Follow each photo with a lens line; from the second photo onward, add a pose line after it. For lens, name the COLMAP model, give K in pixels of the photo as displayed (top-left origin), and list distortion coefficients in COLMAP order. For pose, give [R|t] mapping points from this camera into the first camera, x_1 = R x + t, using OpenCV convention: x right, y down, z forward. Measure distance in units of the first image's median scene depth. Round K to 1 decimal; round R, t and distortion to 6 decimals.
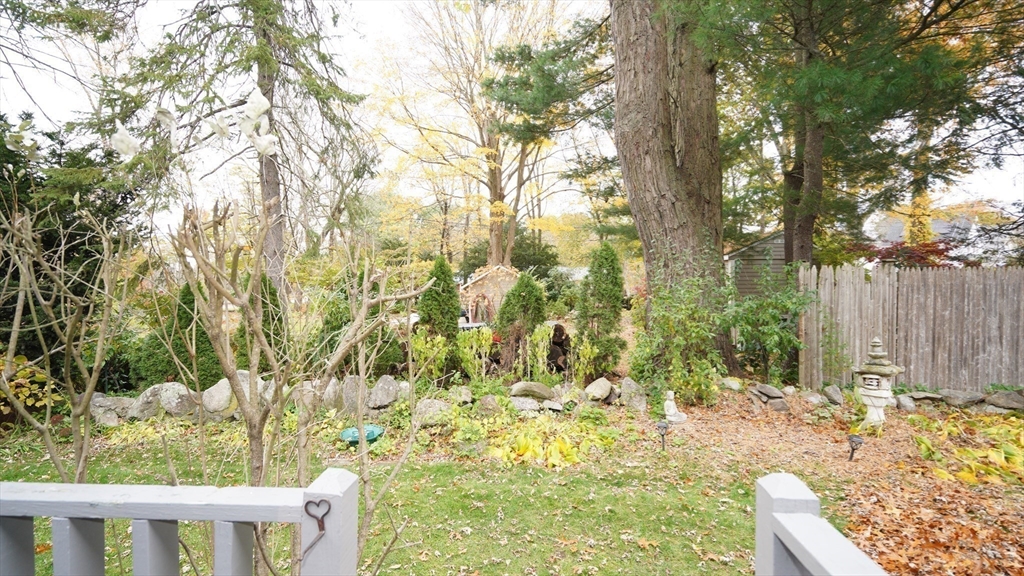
lens RADIAL K [[465.3, 0, 512.5], [0, 465.3, 288.0], [0, 0, 1]] dist [0.001768, 0.001308]
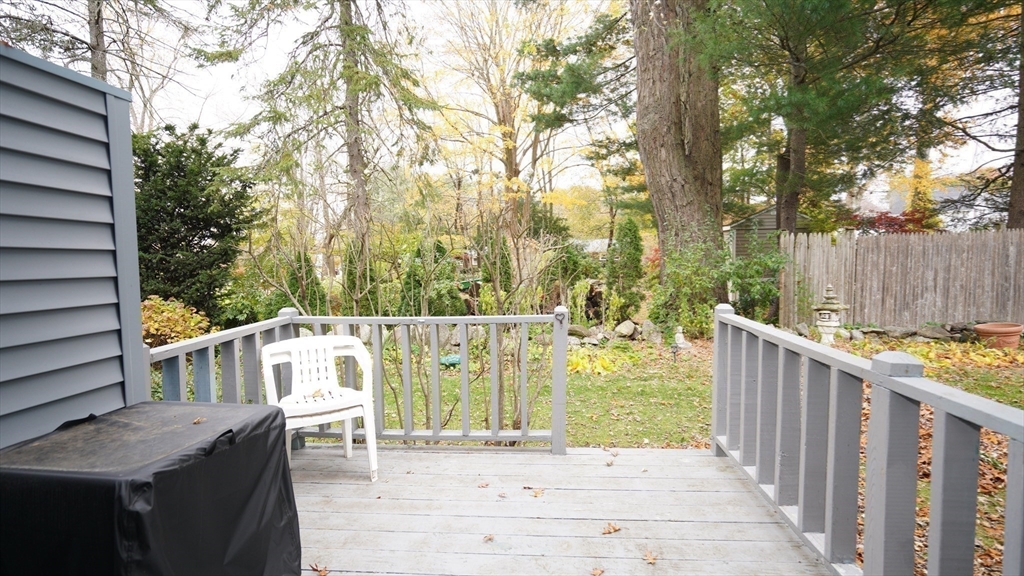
lens RADIAL K [[465.3, 0, 512.7], [0, 465.3, 287.7], [0, 0, 1]] dist [0.001768, 0.001308]
pose [[0.999831, -0.011257, -0.014510, -0.105803], [0.012046, 0.998386, 0.055506, 0.021031], [0.013862, -0.055672, 0.998353, -0.296640]]
